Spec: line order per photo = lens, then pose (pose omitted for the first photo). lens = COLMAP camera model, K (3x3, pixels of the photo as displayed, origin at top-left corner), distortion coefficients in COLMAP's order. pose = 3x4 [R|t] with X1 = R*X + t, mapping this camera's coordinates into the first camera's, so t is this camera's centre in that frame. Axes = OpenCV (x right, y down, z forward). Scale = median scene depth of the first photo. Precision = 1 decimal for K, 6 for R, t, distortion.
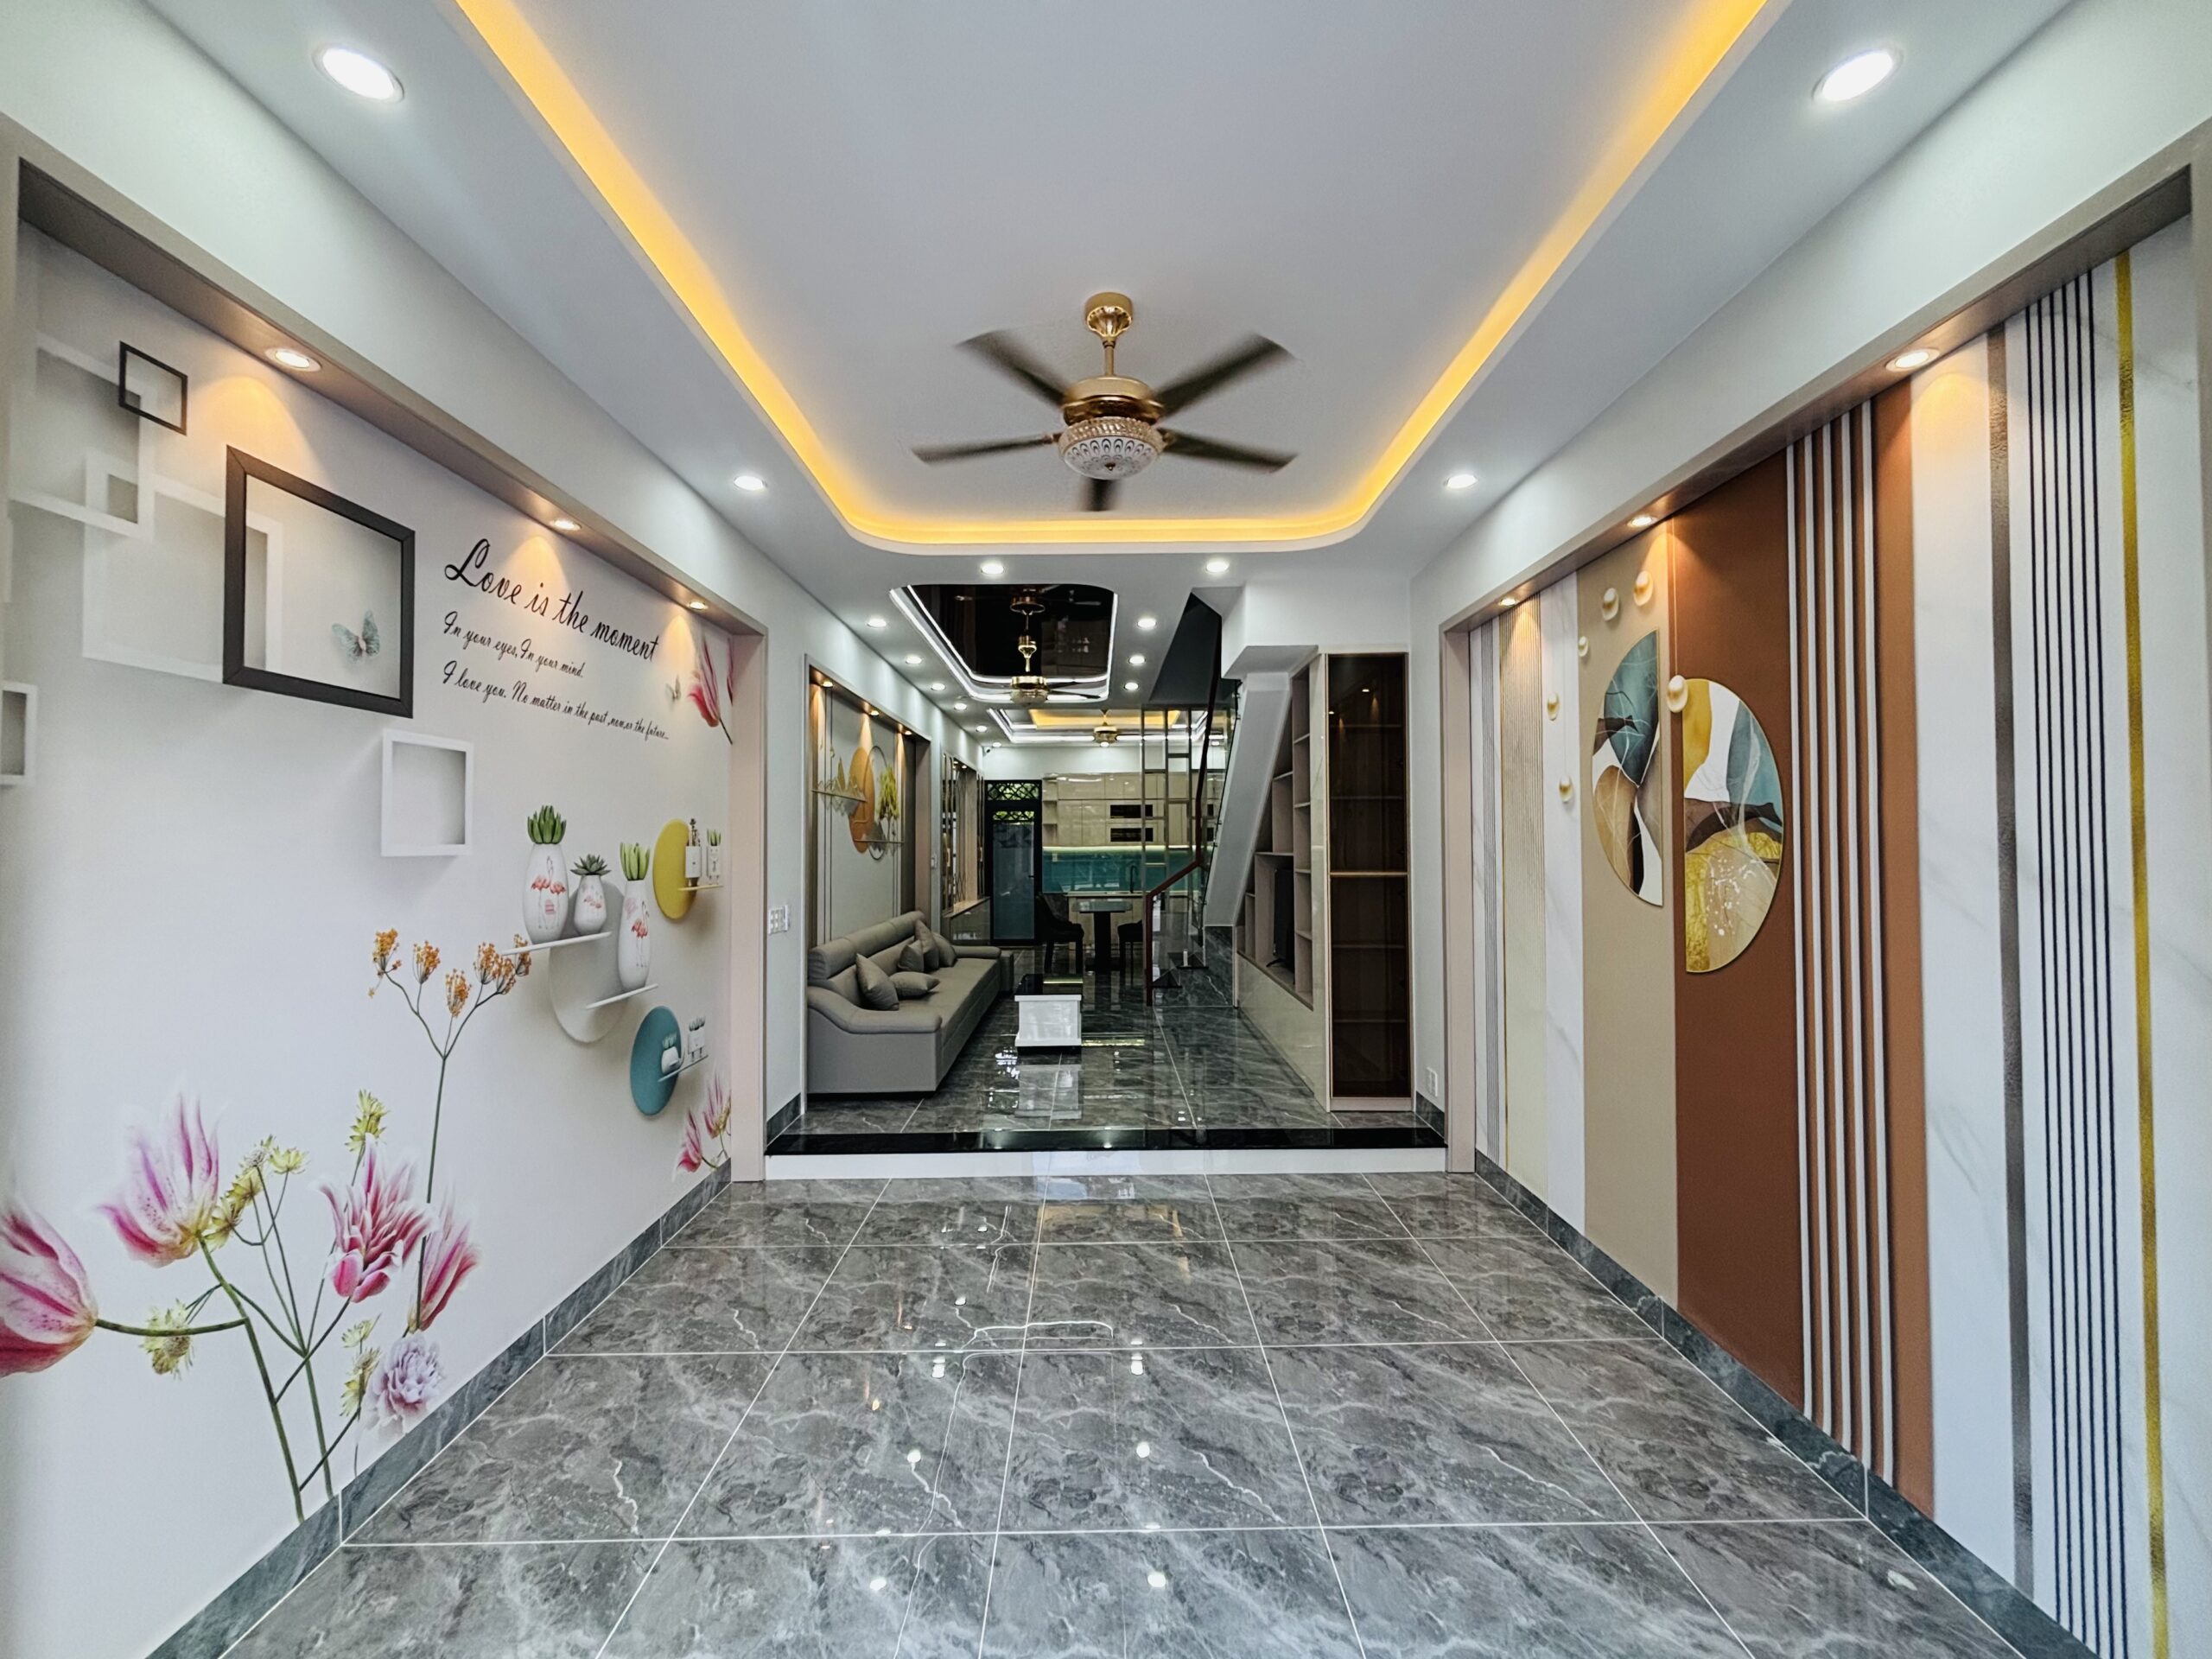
lens RADIAL K [[890.6, 0, 1106.0], [0, 890.6, 829.5], [0, 0, 1]] dist [0.000052, -0.000002]
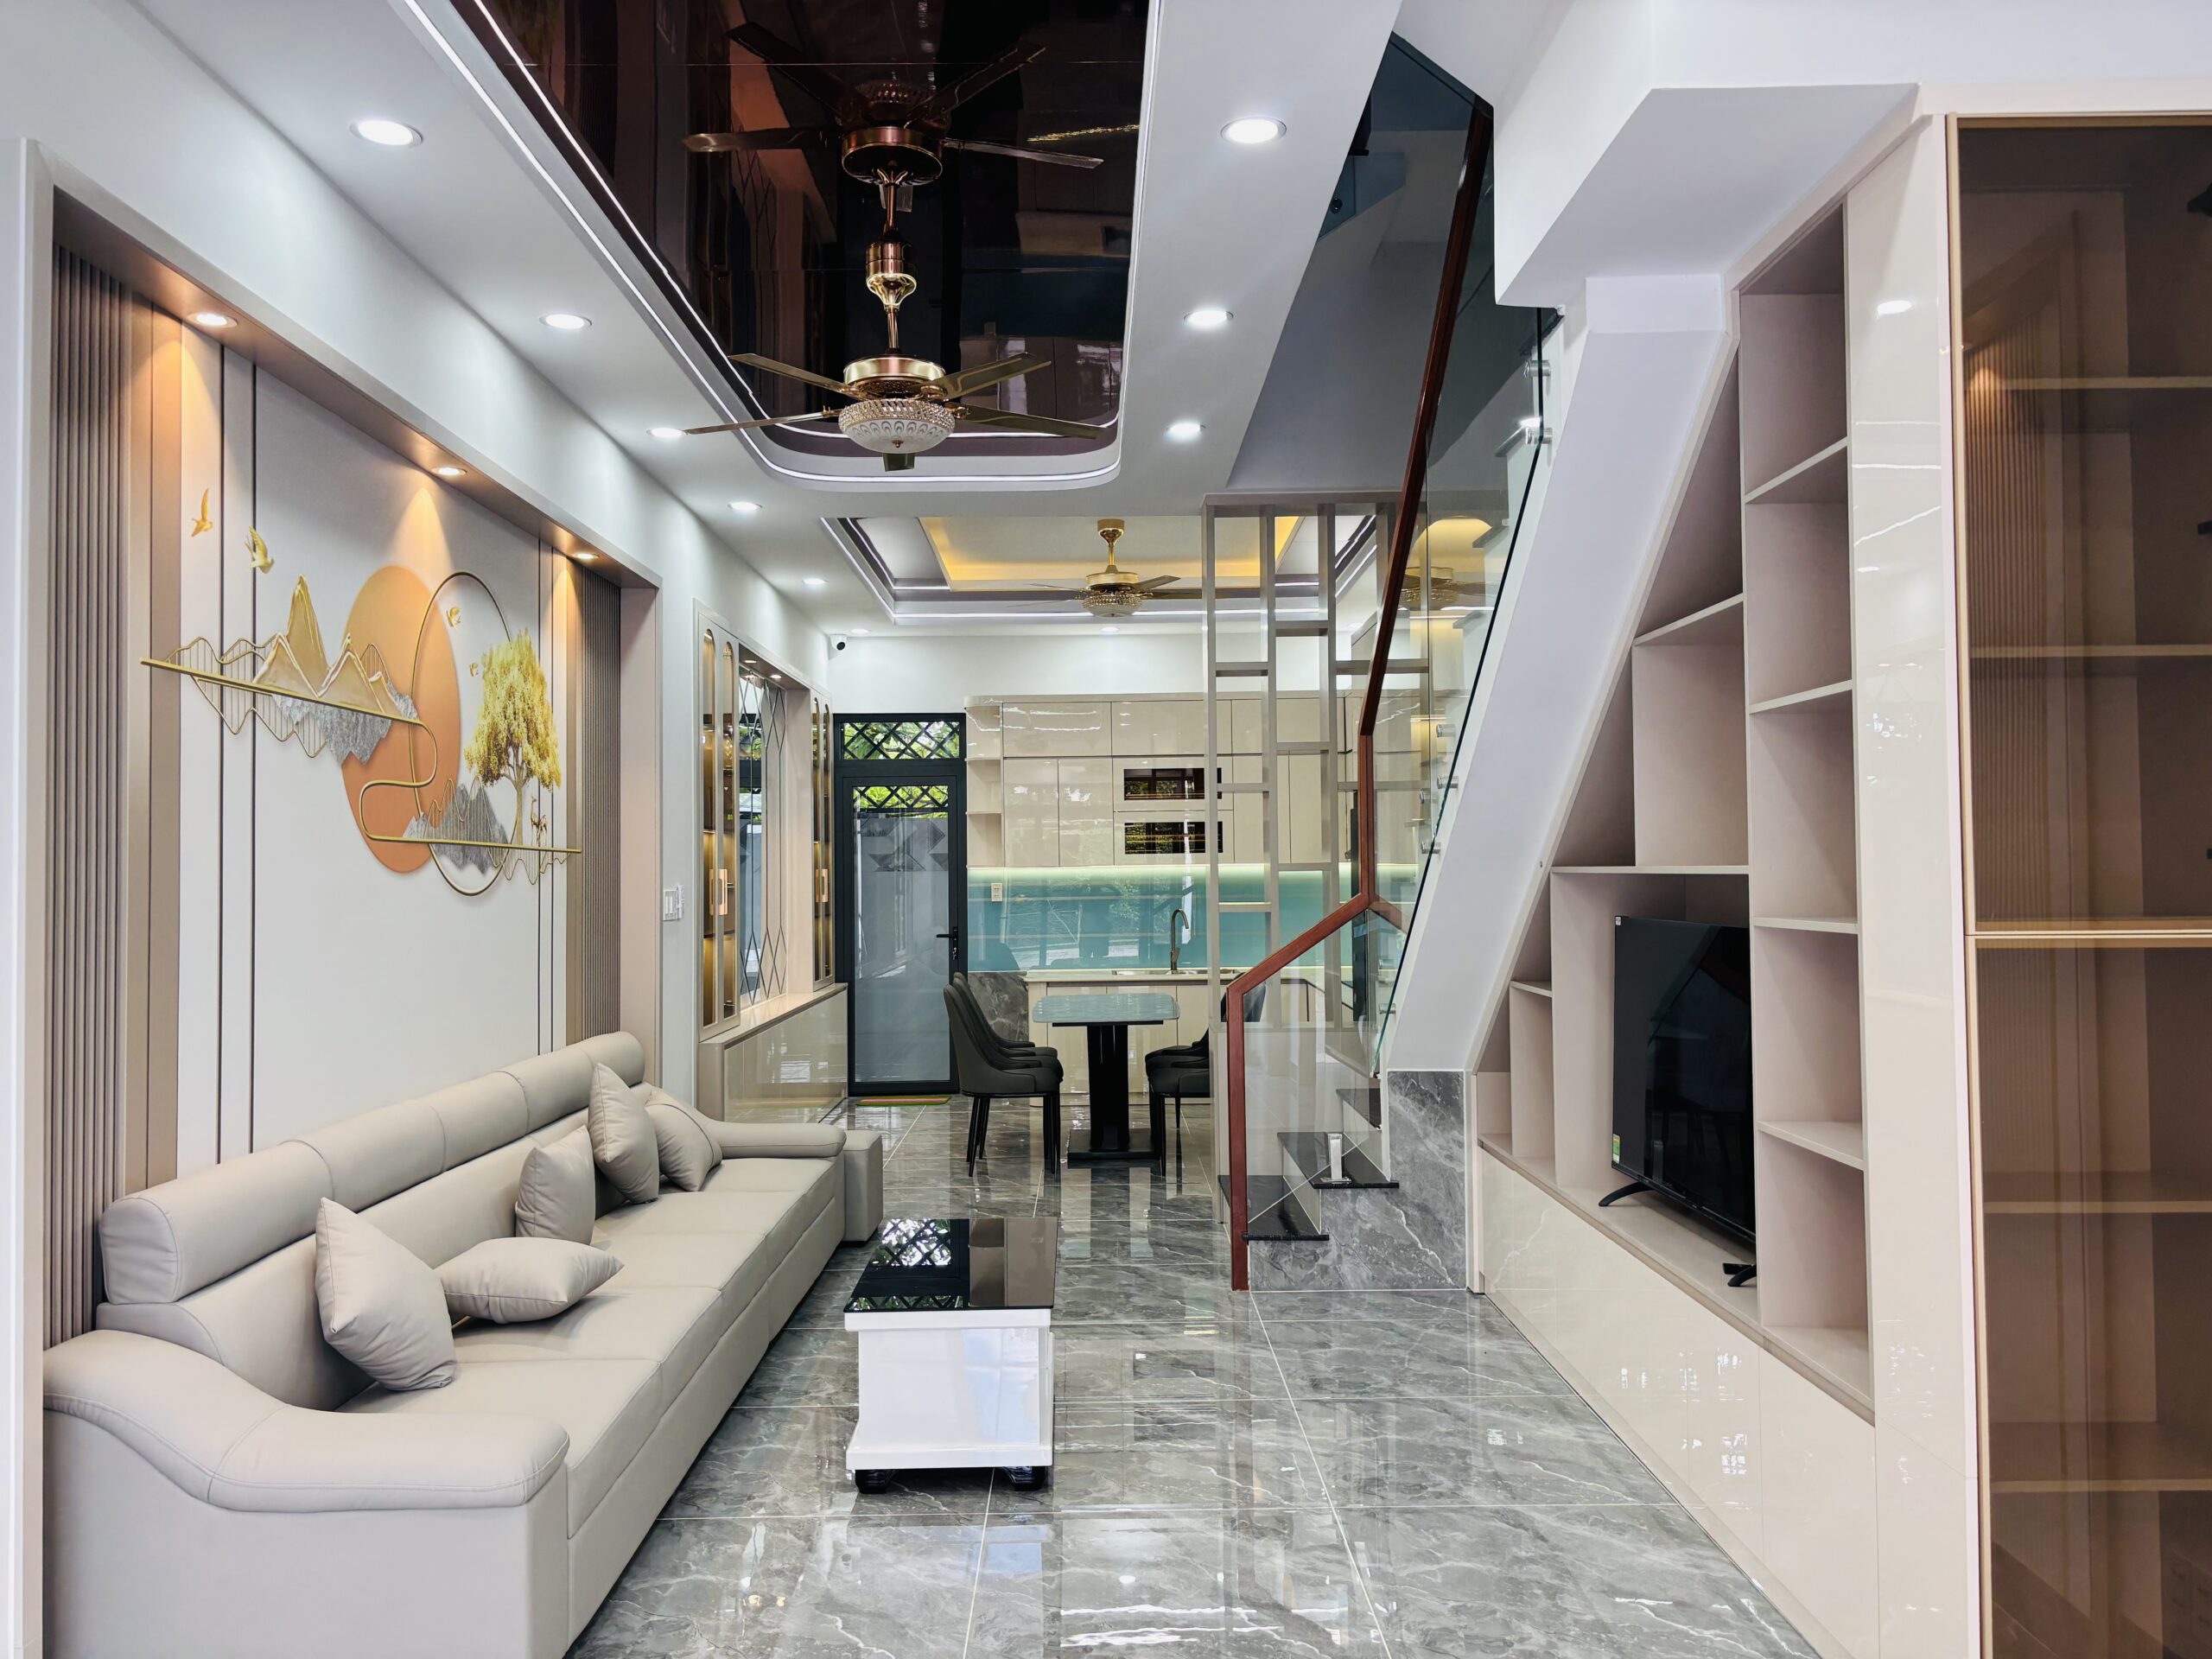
lens RADIAL K [[1570.1, 0, 1106.0], [0, 1570.1, 829.5], [0, 0, 1]] dist [-0.001296, -0.000382]
pose [[0.999987, -0.005181, 0.000146, -0.005080], [0.005182, 0.999931, -0.010501, 0.012976], [-0.000091, 0.010502, 0.999945, 0.316506]]
